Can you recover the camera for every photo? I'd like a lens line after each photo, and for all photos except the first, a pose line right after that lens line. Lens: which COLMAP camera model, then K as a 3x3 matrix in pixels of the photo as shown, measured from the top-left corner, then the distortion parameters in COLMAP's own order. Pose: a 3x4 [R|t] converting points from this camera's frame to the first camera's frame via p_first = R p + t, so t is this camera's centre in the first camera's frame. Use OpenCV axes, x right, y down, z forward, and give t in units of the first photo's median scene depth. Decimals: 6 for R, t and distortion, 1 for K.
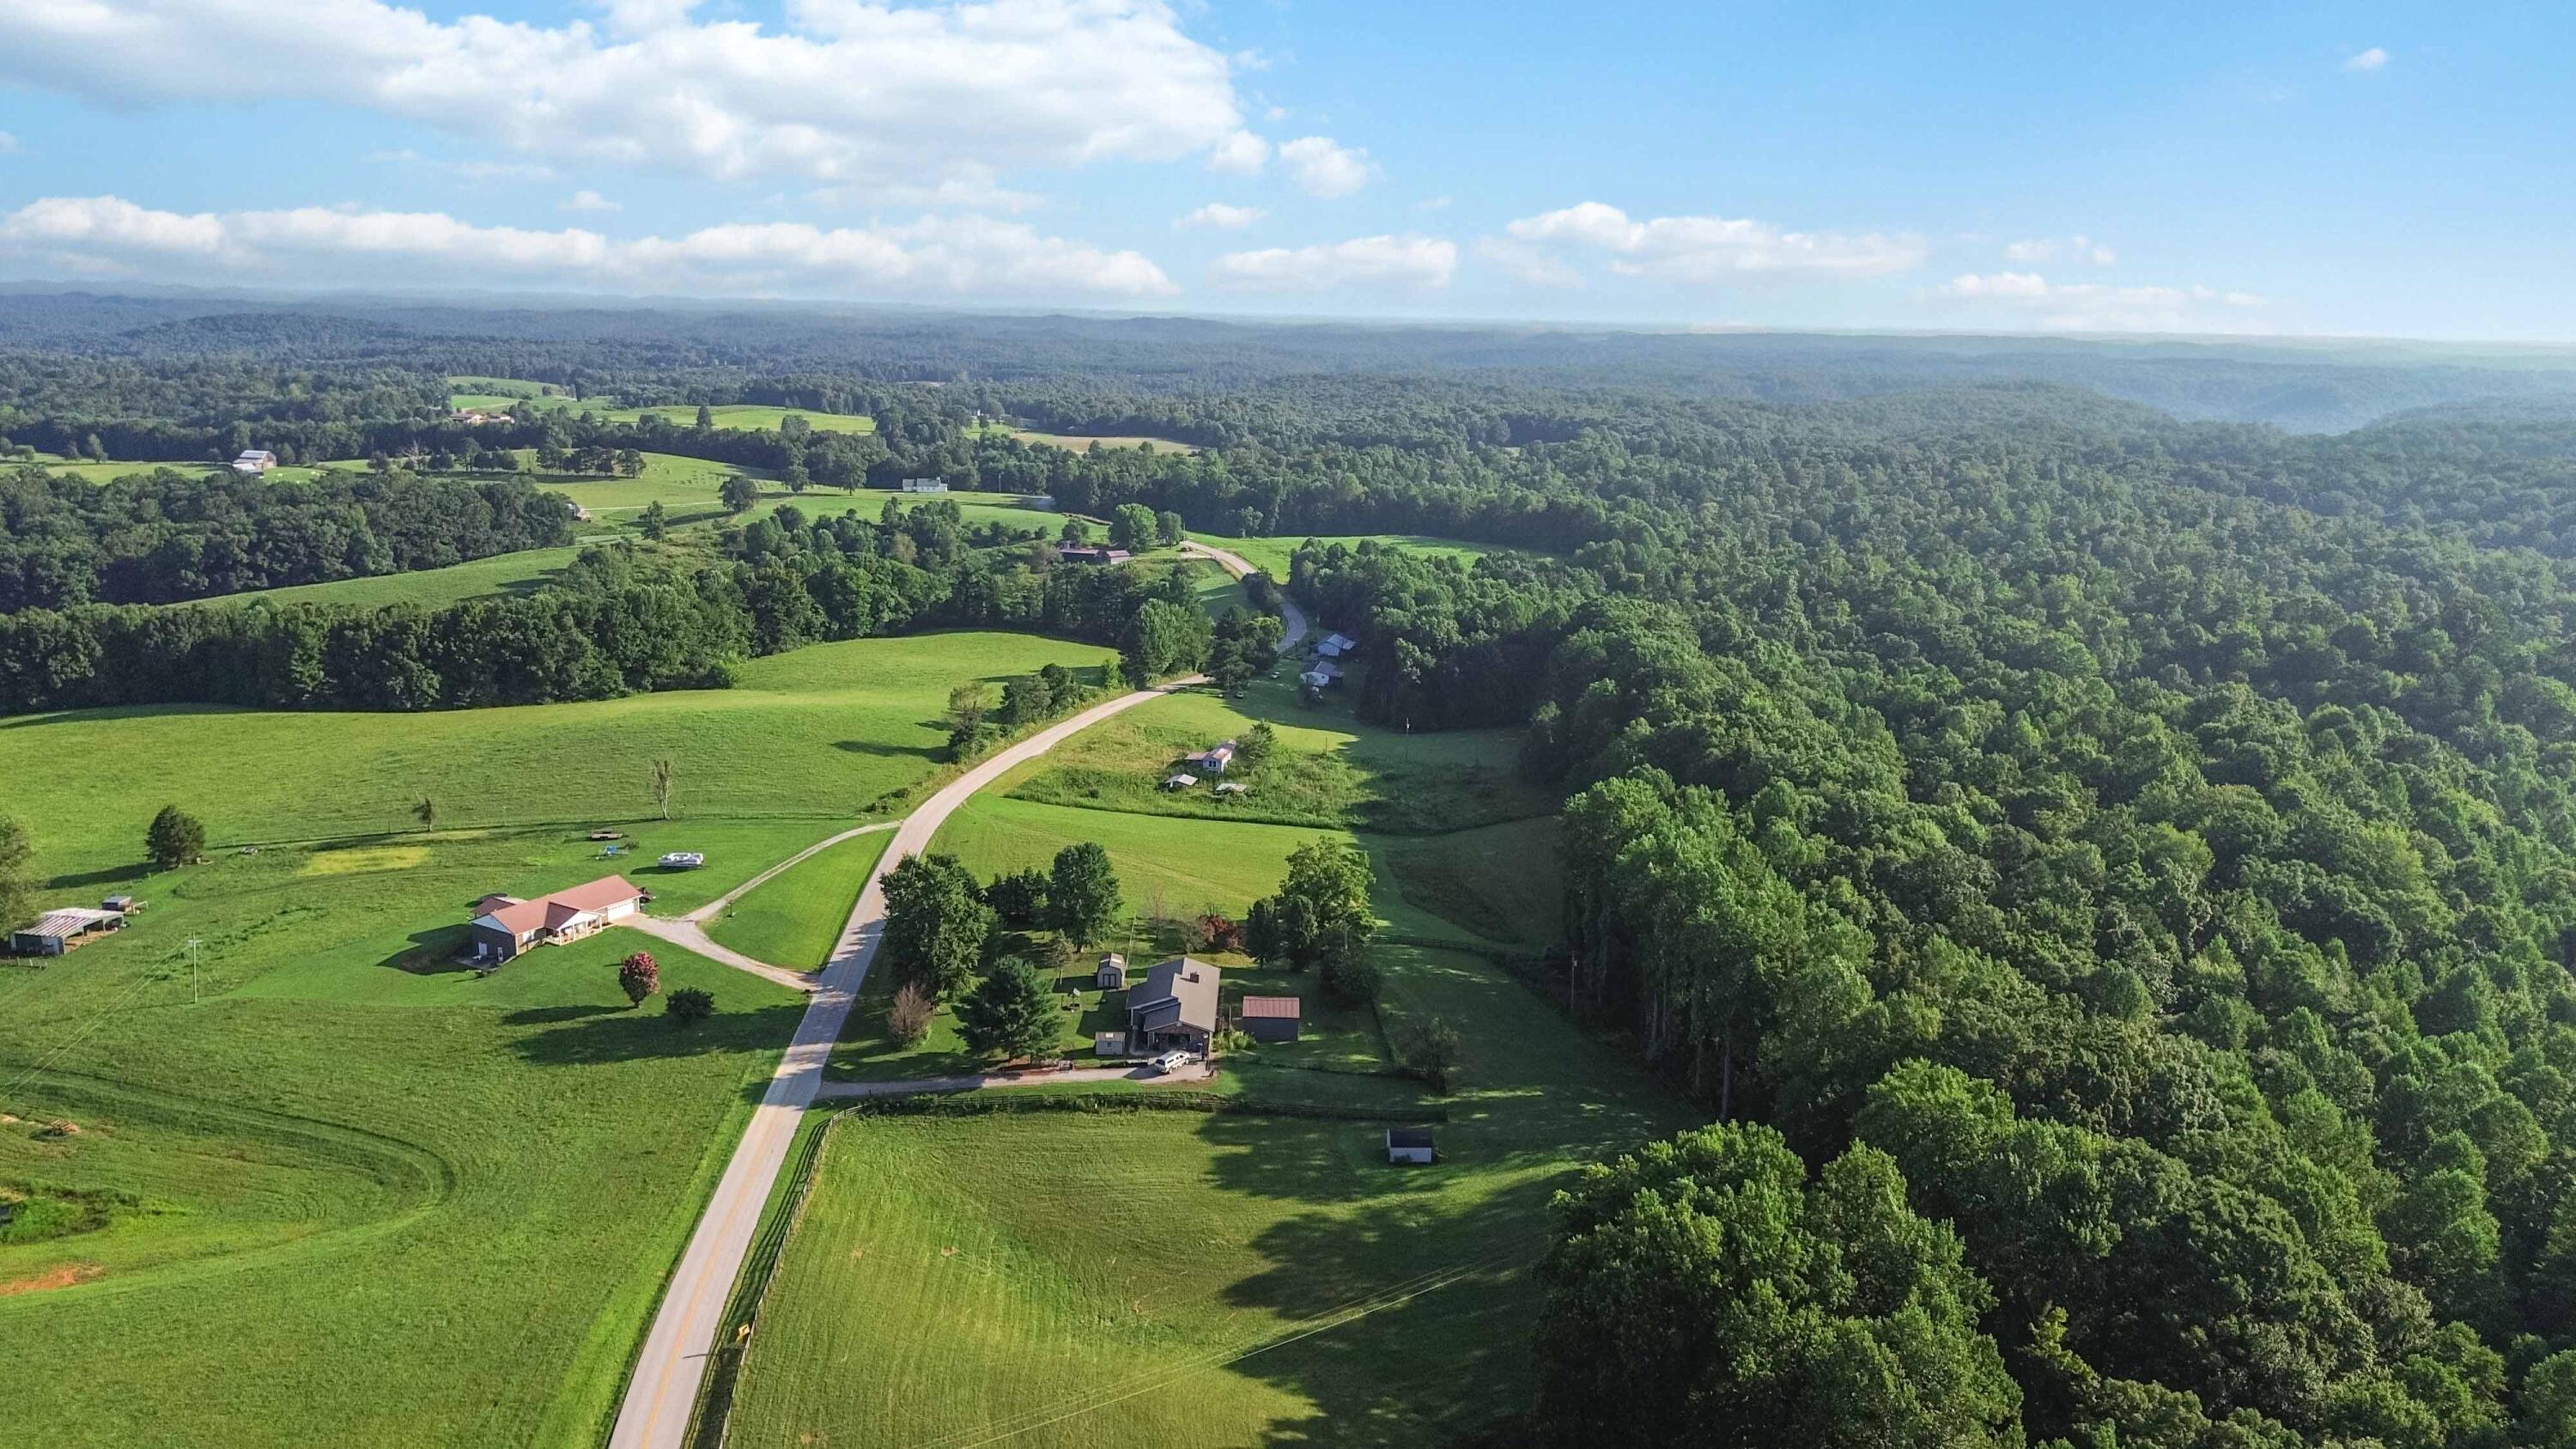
lens RADIAL K [[1785.1, 0, 1305.5], [0, 1785.1, 717.7], [0, 0, 1]] dist [0.058122, -0.040903]
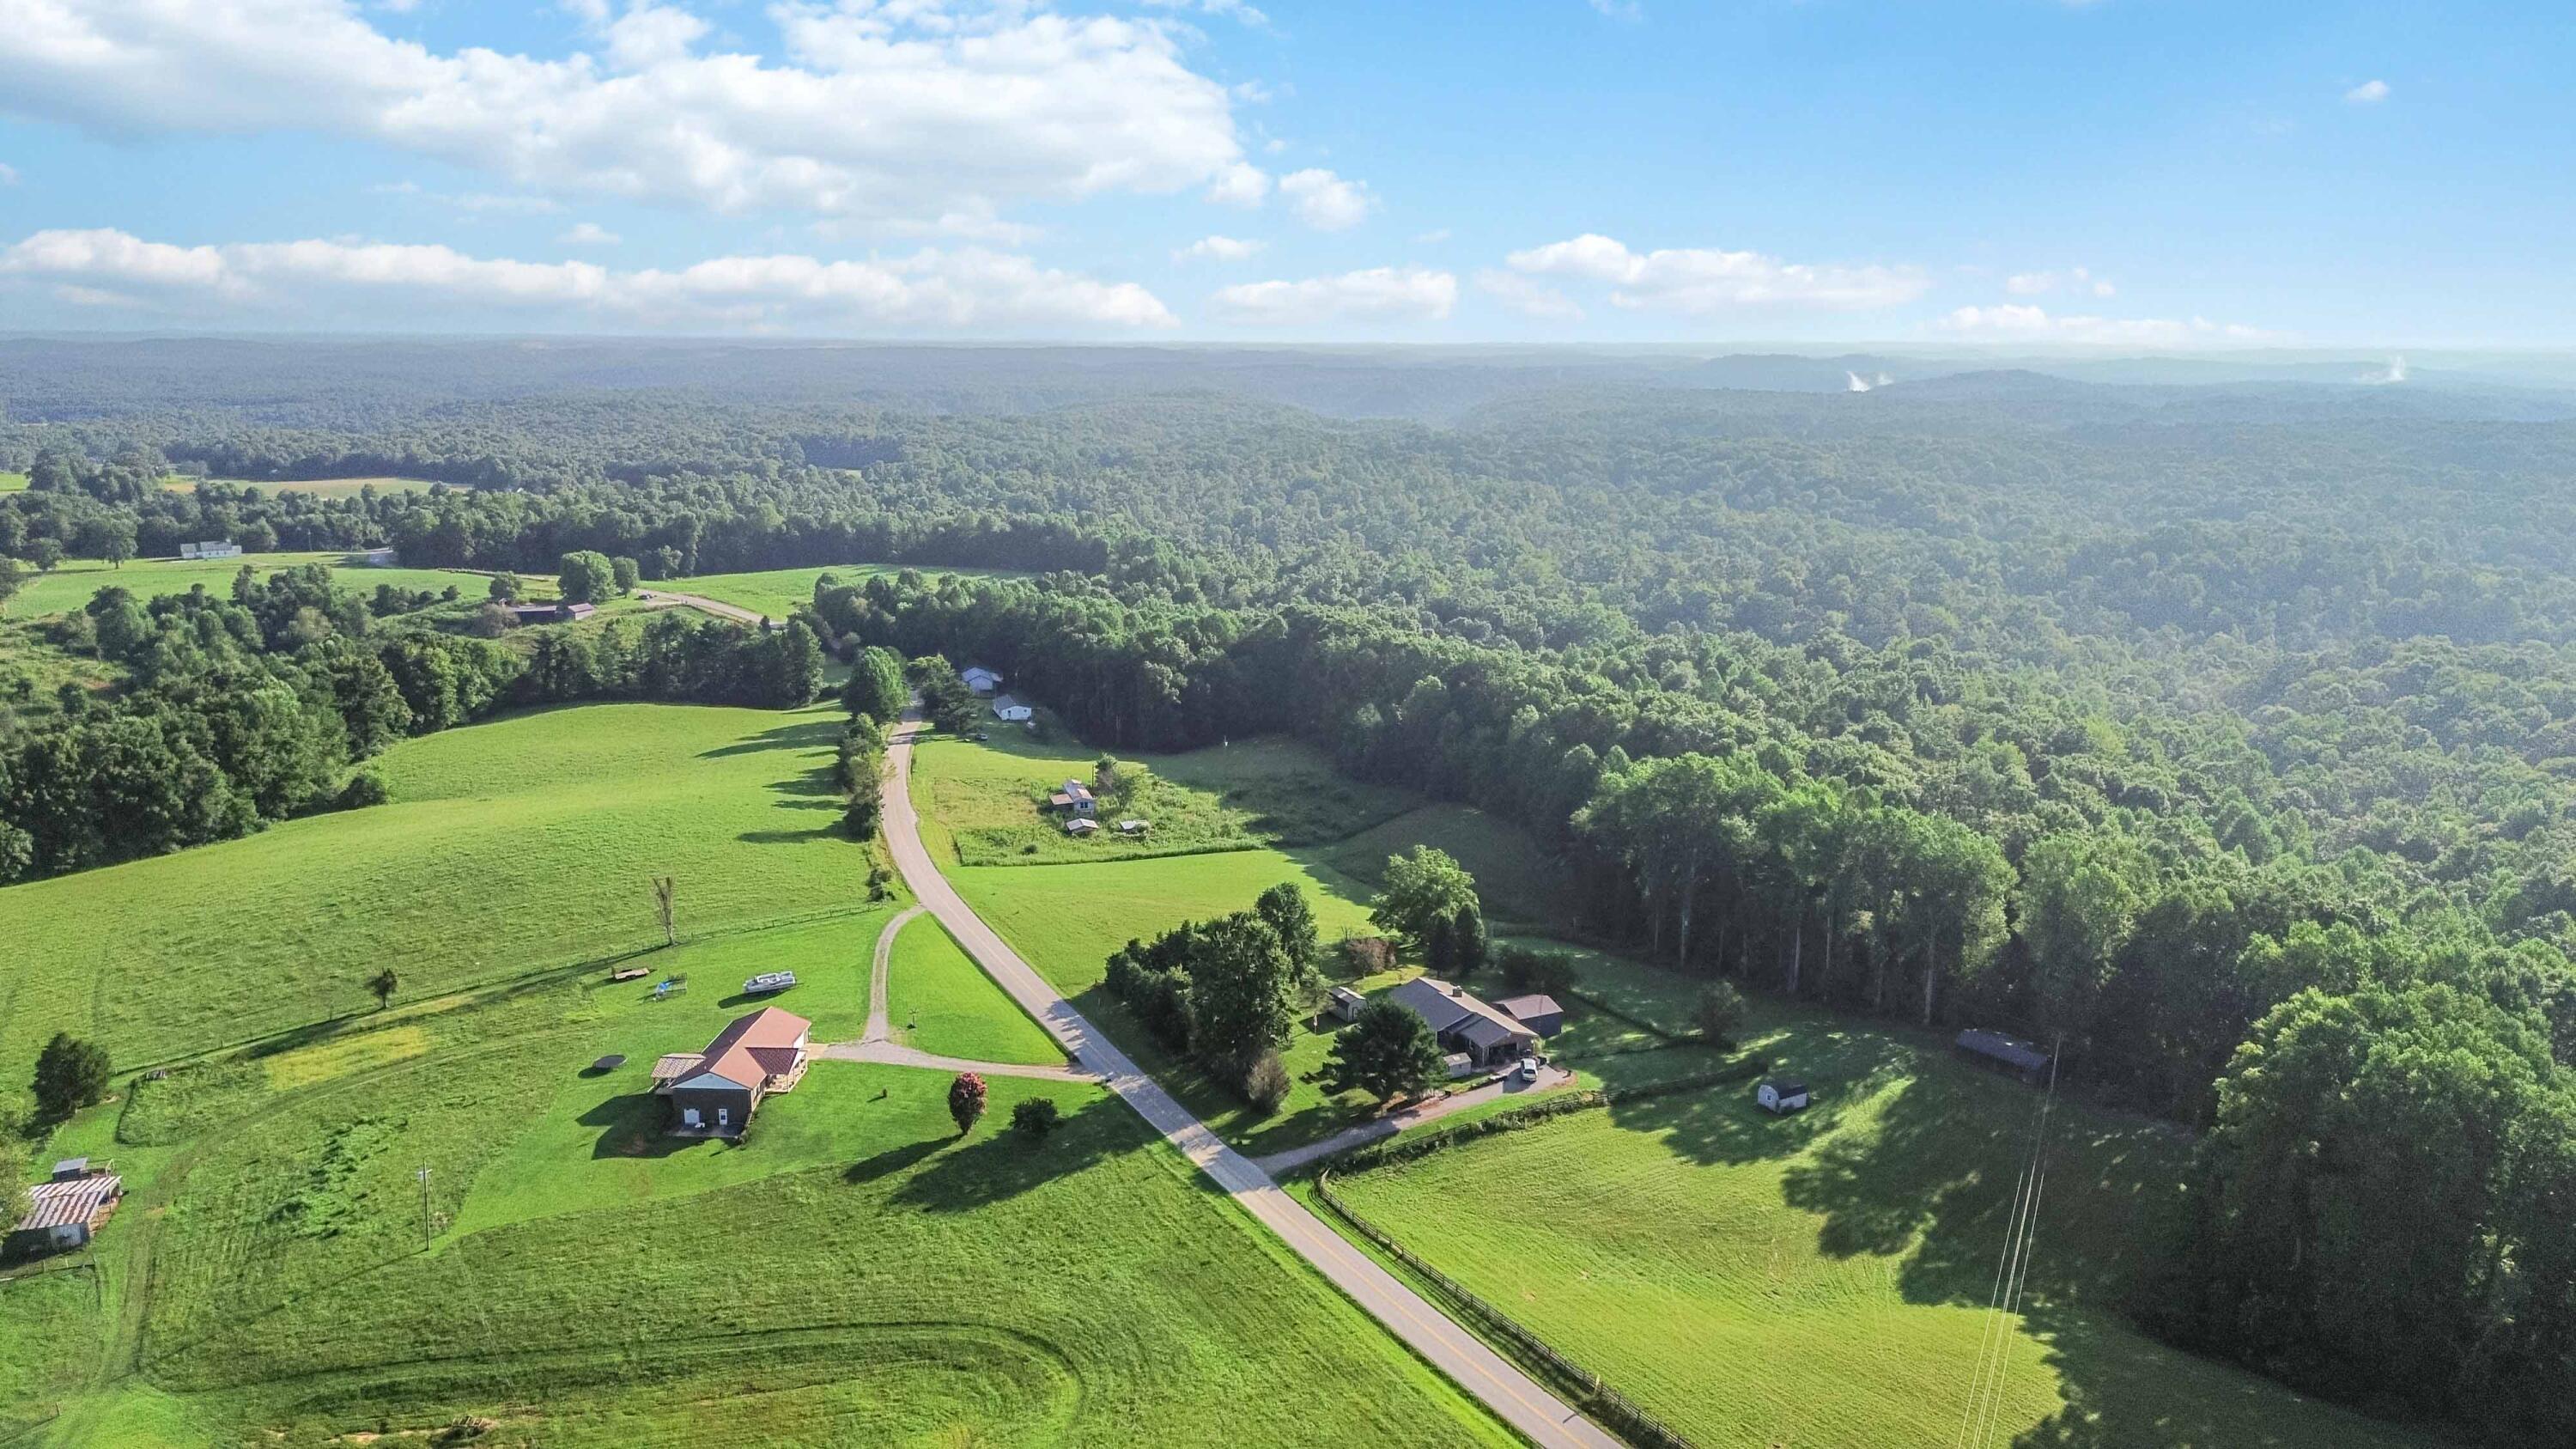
lens RADIAL K [[1785.1, 0, 1309.4], [0, 1785.1, 734.6], [0, 0, 1]] dist [0.058122, -0.040903]
pose [[0.890248, -0.118988, 0.439658, -0.326541], [0.117805, 0.992581, 0.030090, -0.024276], [-0.439977, 0.025007, 0.897661, 0.064762]]
